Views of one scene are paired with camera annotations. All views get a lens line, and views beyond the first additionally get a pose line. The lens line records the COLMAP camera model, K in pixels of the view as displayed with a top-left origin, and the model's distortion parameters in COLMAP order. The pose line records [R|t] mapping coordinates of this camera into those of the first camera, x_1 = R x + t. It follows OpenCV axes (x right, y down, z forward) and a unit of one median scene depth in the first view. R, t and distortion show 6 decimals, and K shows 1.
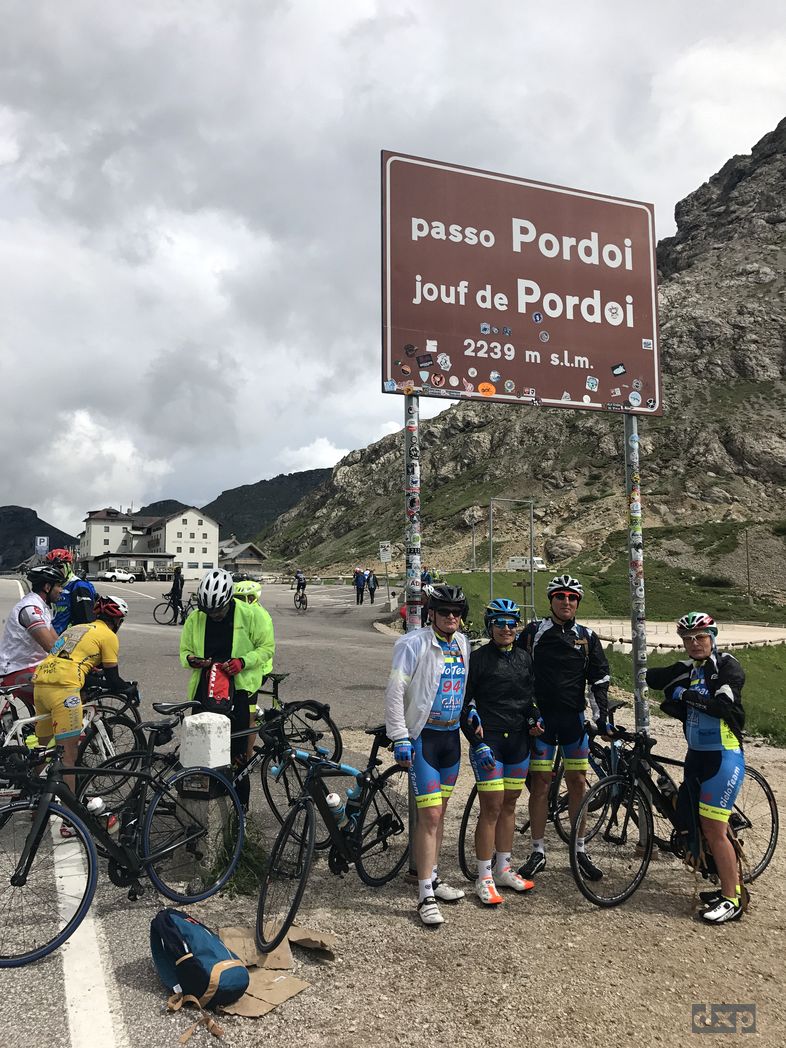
lens RADIAL K [[846.7, 0, 377.3], [0, 846.7, 525.4], [0, 0, 1]] dist [0.017113, 0.012416]
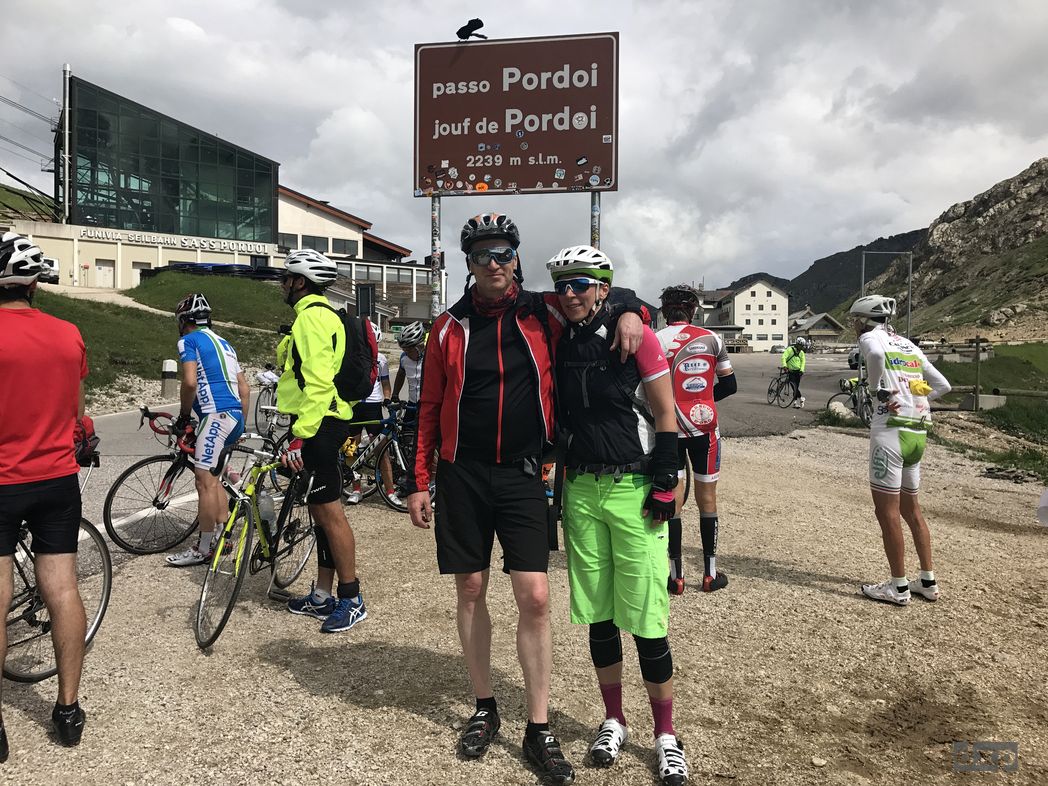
lens RADIAL K [[846.7, 0, 523.3], [0, 846.7, 415.4], [0, 0, 1]] dist [0.017113, 0.012416]
pose [[0.865258, 0.030138, -0.500420, 0.942361], [0.037514, 0.991500, 0.124577, 0.064328], [0.499922, -0.126564, 0.856773, -0.352721]]
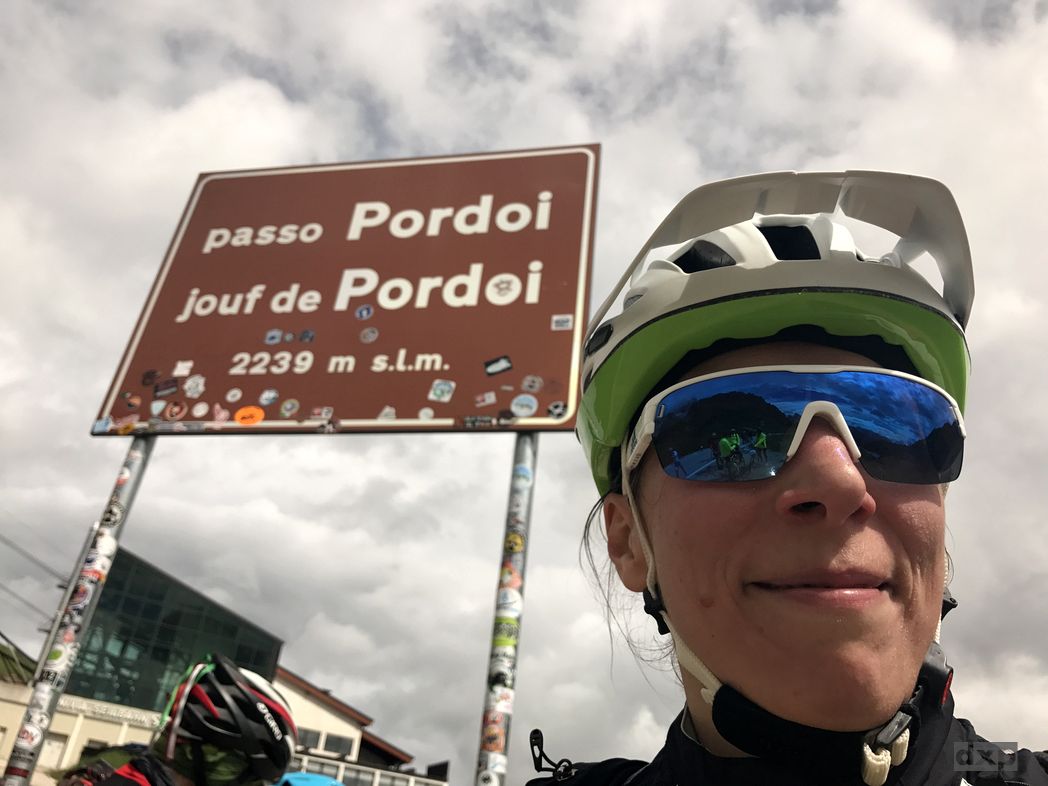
lens RADIAL K [[882.8, 0, 526.6], [0, 882.8, 377.8], [0, 0, 1]] dist [-0.008308, -0.004144]
pose [[0.855757, -0.206868, -0.474221, 0.589775], [-0.046393, 0.882211, -0.468563, 0.108508], [0.515294, 0.422977, 0.745361, 0.562931]]
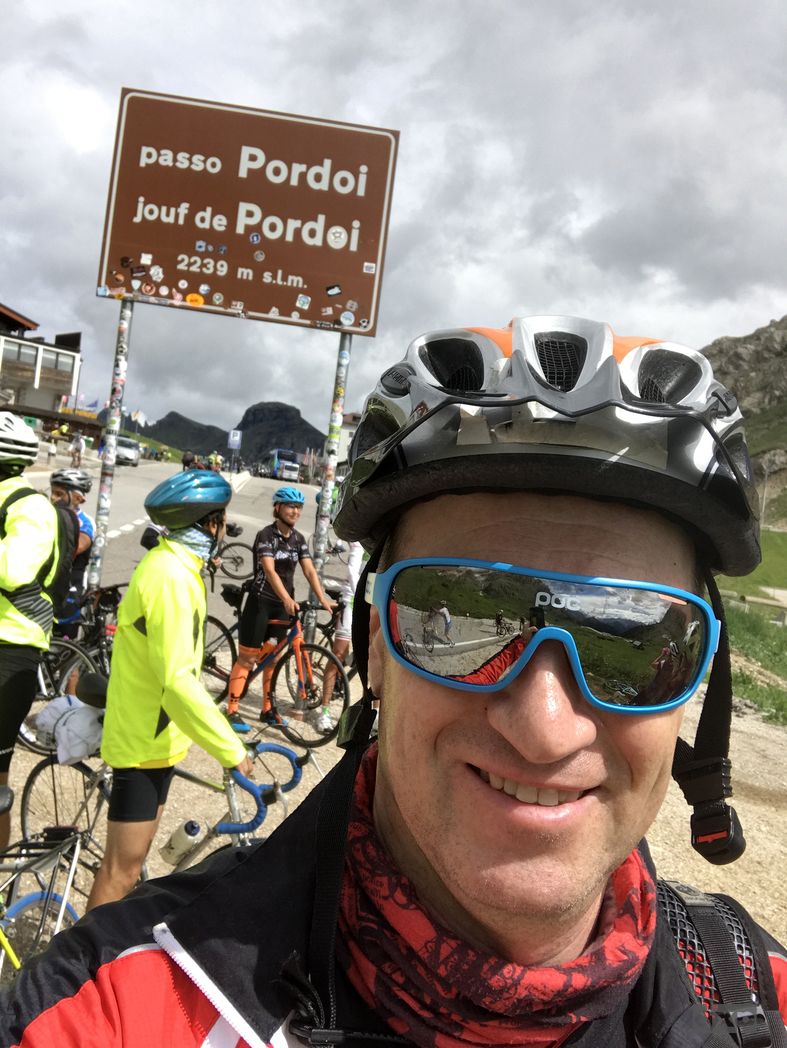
lens RADIAL K [[951.1, 0, 394.1], [0, 951.1, 545.1], [0, 0, 1]] dist [0.180354, -0.431271]
pose [[0.952306, 0.129794, -0.276165, 0.753630], [-0.101521, 0.988236, 0.114382, -0.005970], [0.287762, -0.080890, 0.954280, -0.206772]]
